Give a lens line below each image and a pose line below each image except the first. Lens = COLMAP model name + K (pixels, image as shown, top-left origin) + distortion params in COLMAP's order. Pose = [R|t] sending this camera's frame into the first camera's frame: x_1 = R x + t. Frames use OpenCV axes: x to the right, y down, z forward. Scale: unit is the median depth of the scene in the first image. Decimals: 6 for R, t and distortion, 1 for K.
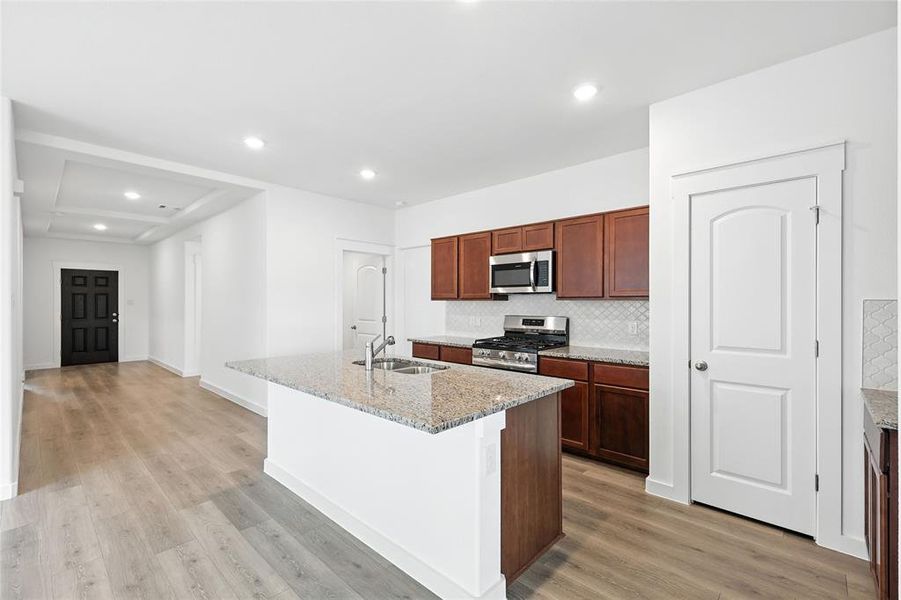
lens RADIAL K [[394.9, 0, 452.3], [0, 394.9, 300.6], [0, 0, 1]] dist [0.002701, -0.000302]
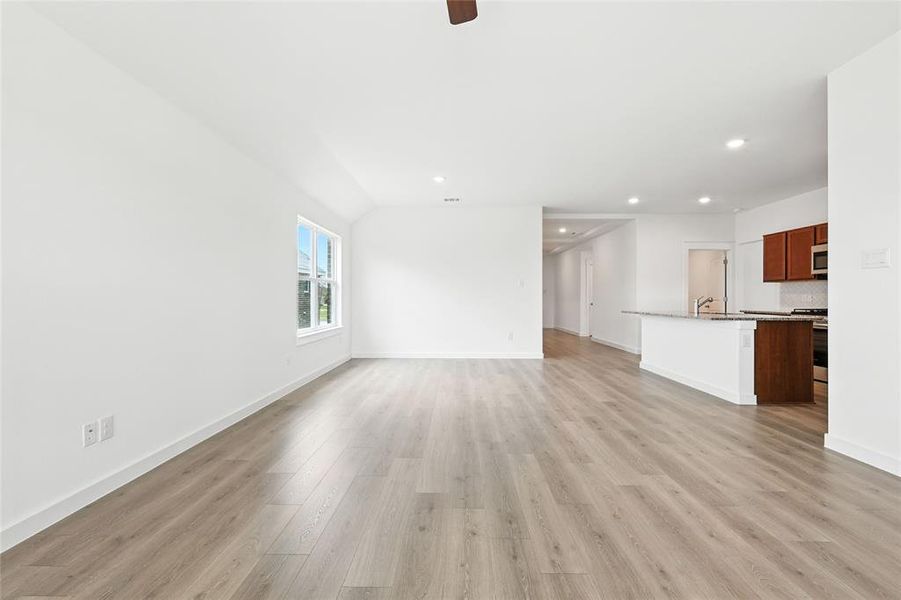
lens RADIAL K [[394.9, 0, 454.8], [0, 394.9, 298.6], [0, 0, 1]] dist [0.002701, -0.000302]
pose [[0.673500, 0.004606, -0.739173, 0.259190], [-0.002019, 0.999988, 0.004391, 0.056205], [0.739185, -0.001464, 0.673501, -0.727776]]
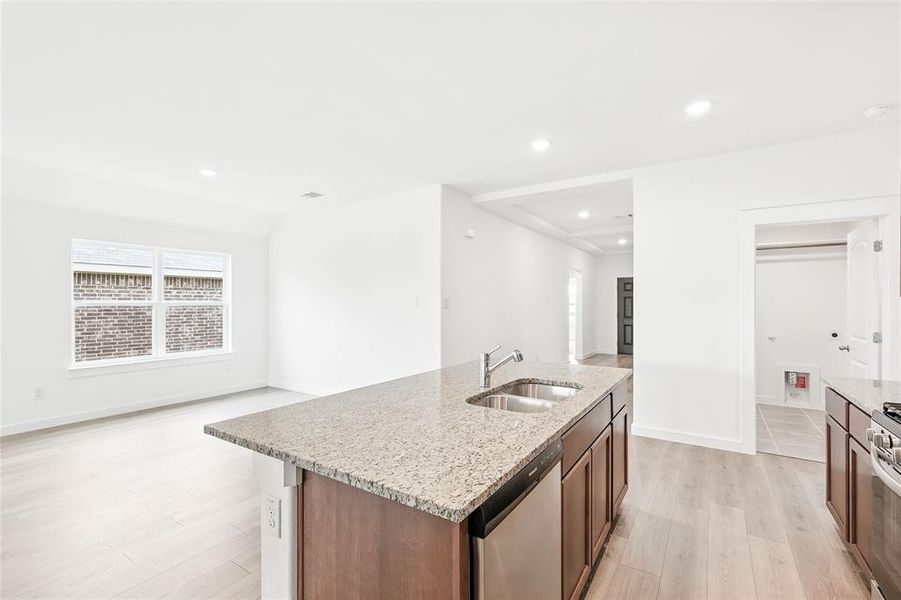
lens RADIAL K [[394.9, 0, 454.7], [0, 394.9, 303.7], [0, 0, 1]] dist [0.002701, -0.000302]
pose [[0.174783, 0.000503, -0.984607, 0.344677], [0.001489, 0.999999, 0.000775, 0.002153], [0.984606, -0.001601, 0.174782, 0.470885]]
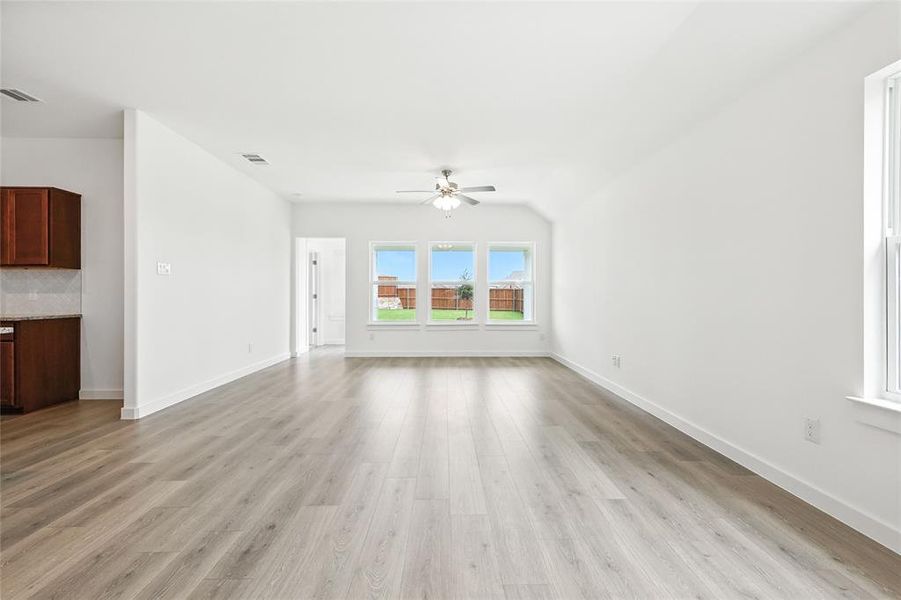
lens RADIAL K [[394.9, 0, 452.2], [0, 394.9, 296.8], [0, 0, 1]] dist [0.002701, -0.000302]
pose [[-0.696352, -0.000667, 0.717700, -0.818944], [-0.001888, 0.999998, -0.000903, 0.060222], [-0.717698, -0.001983, -0.696352, 0.271806]]
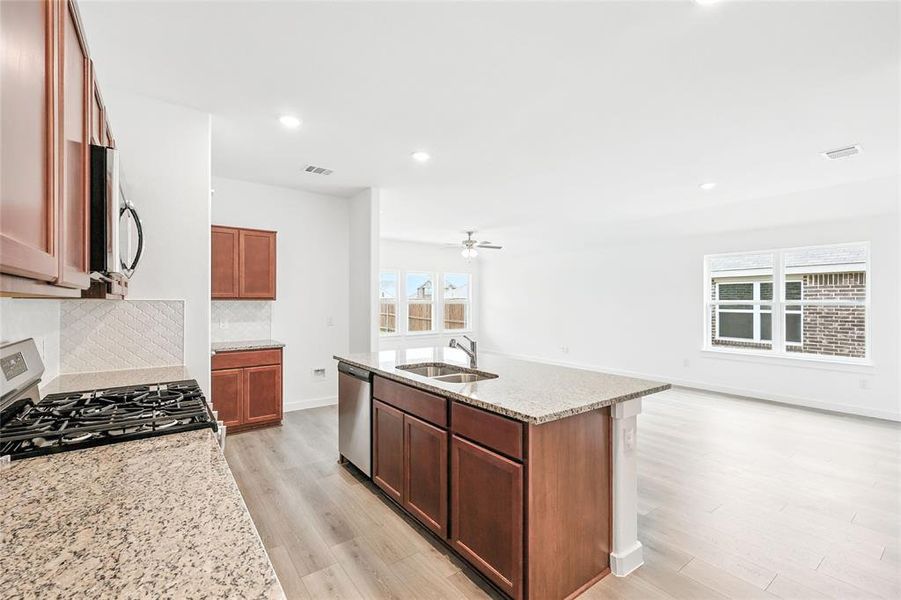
lens RADIAL K [[394.9, 0, 452.2], [0, 394.9, 299.6], [0, 0, 1]] dist [0.002701, -0.000302]
pose [[-0.983197, 0.000183, 0.182546, -0.207220], [-0.001516, 0.999957, -0.009167, 0.003710], [-0.182540, -0.009290, -0.983155, 1.203639]]
